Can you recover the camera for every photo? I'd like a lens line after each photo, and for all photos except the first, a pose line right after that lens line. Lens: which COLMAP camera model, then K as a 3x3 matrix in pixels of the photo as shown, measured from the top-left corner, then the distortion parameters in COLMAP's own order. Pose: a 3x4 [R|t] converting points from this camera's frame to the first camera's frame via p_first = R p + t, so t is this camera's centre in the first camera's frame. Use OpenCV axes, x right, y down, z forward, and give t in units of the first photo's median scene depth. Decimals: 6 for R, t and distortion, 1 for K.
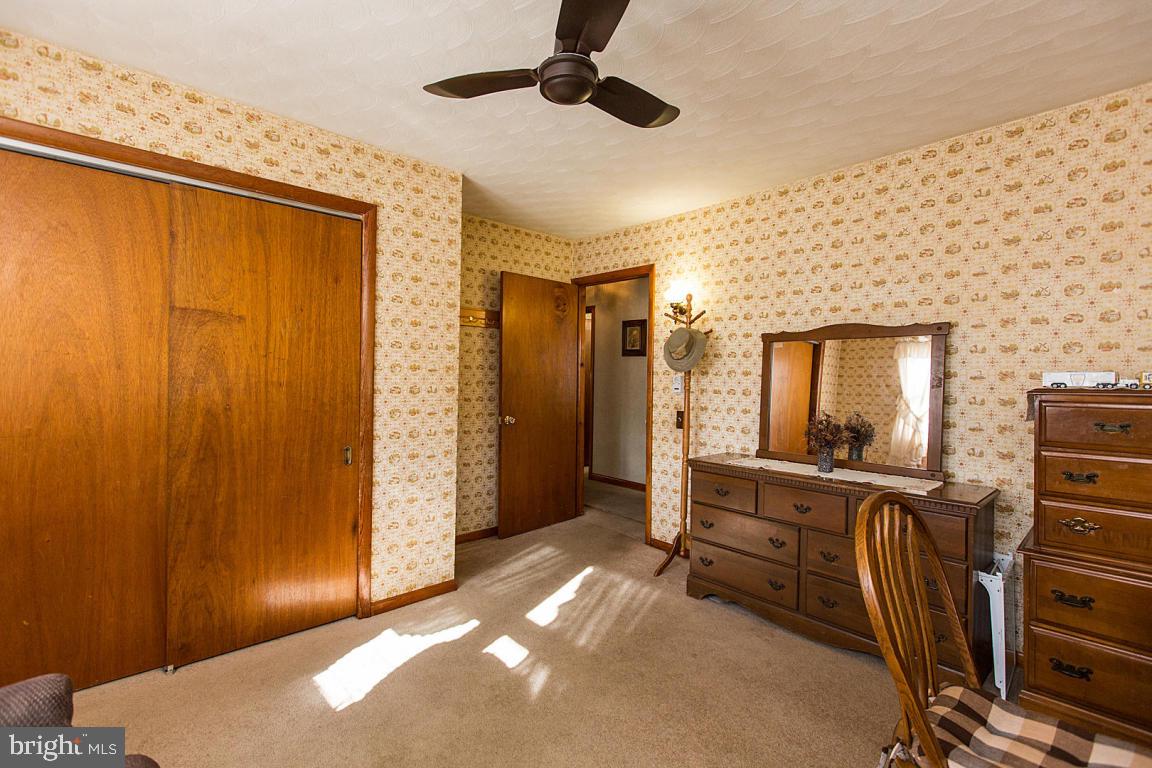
lens RADIAL K [[514.2, 0, 571.9], [0, 514.2, 379.6], [0, 0, 1]] dist [0.000699, 0.000461]
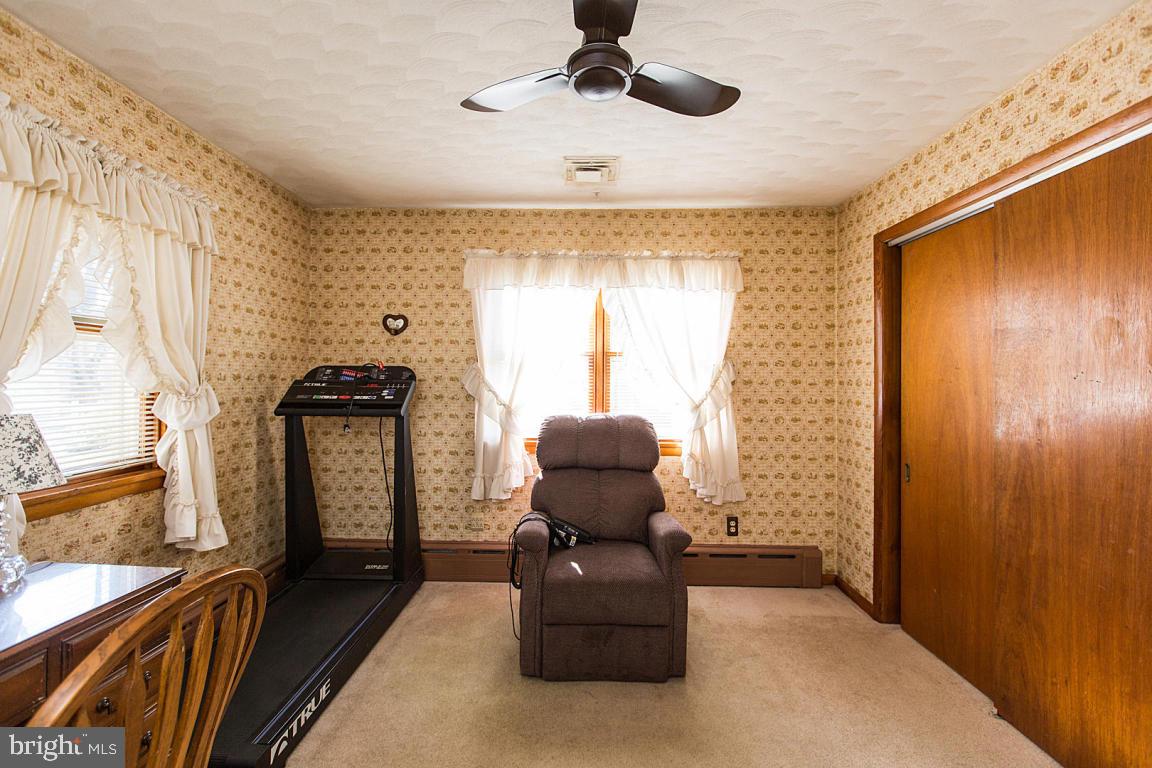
lens RADIAL K [[514.2, 0, 571.9], [0, 514.2, 379.6], [0, 0, 1]] dist [0.000699, 0.000461]
pose [[-0.691900, -0.021604, -0.721670, 0.442109], [-0.023861, 0.999690, -0.007051, -0.022922], [0.721599, 0.012342, -0.692201, 1.048290]]
